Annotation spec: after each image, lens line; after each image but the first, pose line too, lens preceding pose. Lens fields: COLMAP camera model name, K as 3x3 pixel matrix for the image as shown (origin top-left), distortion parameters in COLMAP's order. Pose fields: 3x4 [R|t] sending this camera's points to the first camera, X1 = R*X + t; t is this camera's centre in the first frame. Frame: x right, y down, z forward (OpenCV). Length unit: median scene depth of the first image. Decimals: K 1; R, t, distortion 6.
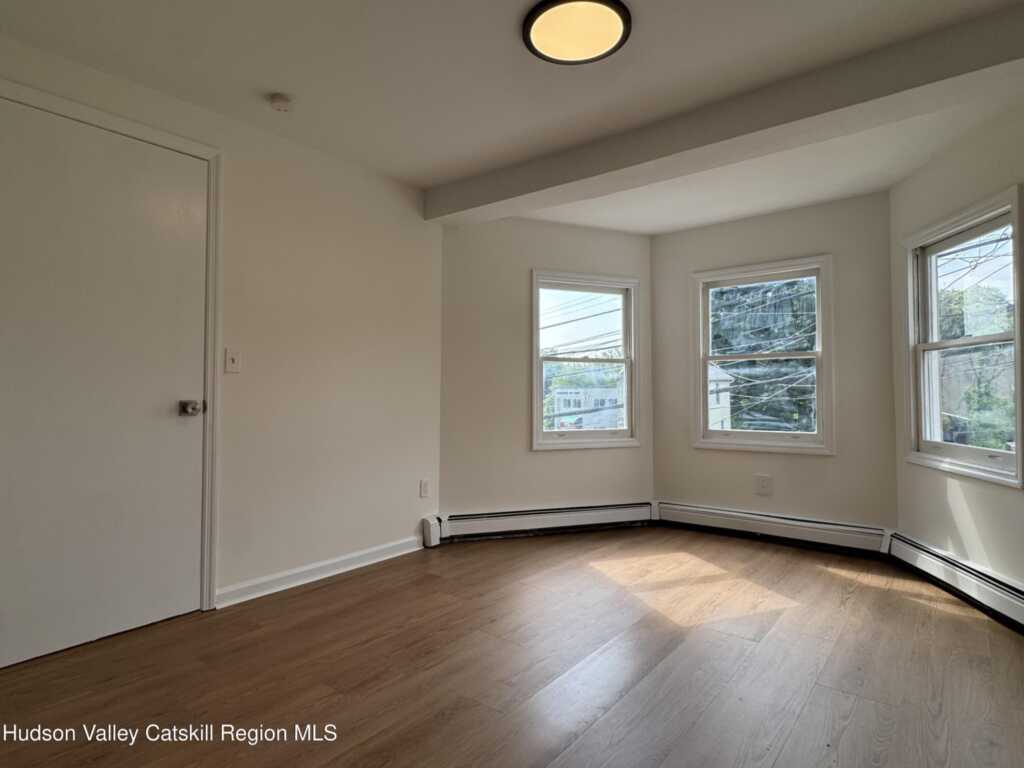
lens RADIAL K [[563.9, 0, 512.7], [0, 563.9, 384.0], [0, 0, 1]] dist [-0.001316, -0.000371]
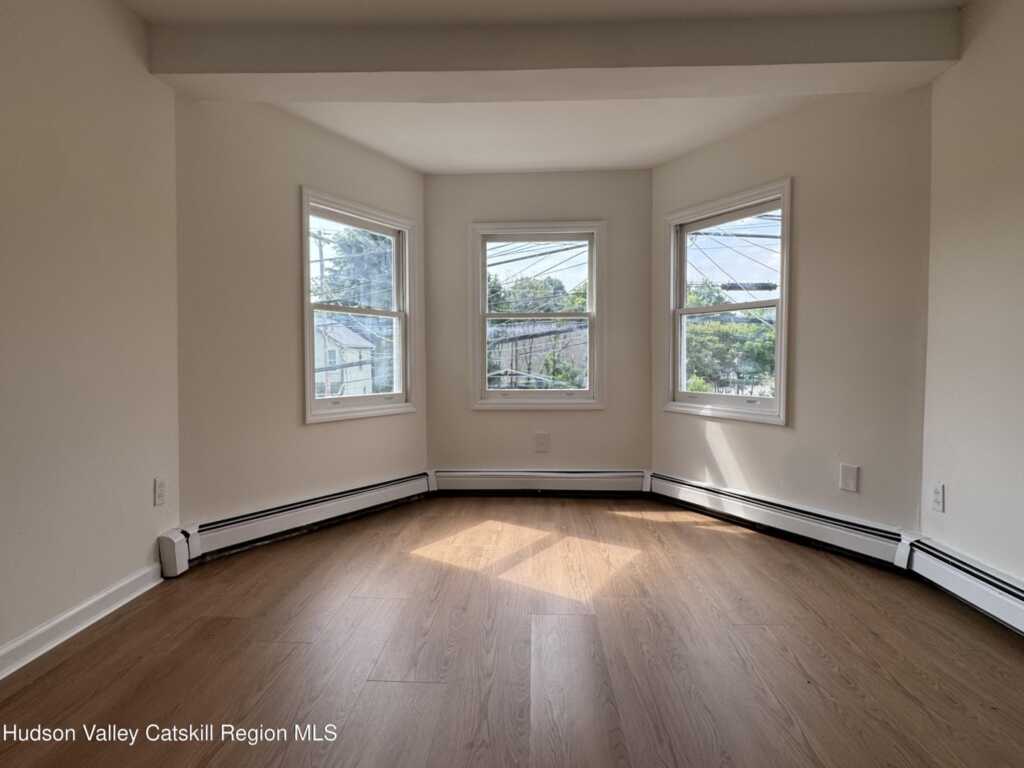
lens RADIAL K [[563.9, 0, 513.8], [0, 563.9, 383.9], [0, 0, 1]] dist [-0.001316, -0.000371]
pose [[0.803230, -0.024805, 0.595152, -0.215183], [-0.008588, 0.998547, 0.053208, 0.021713], [-0.595607, -0.047850, 0.801850, 0.235462]]
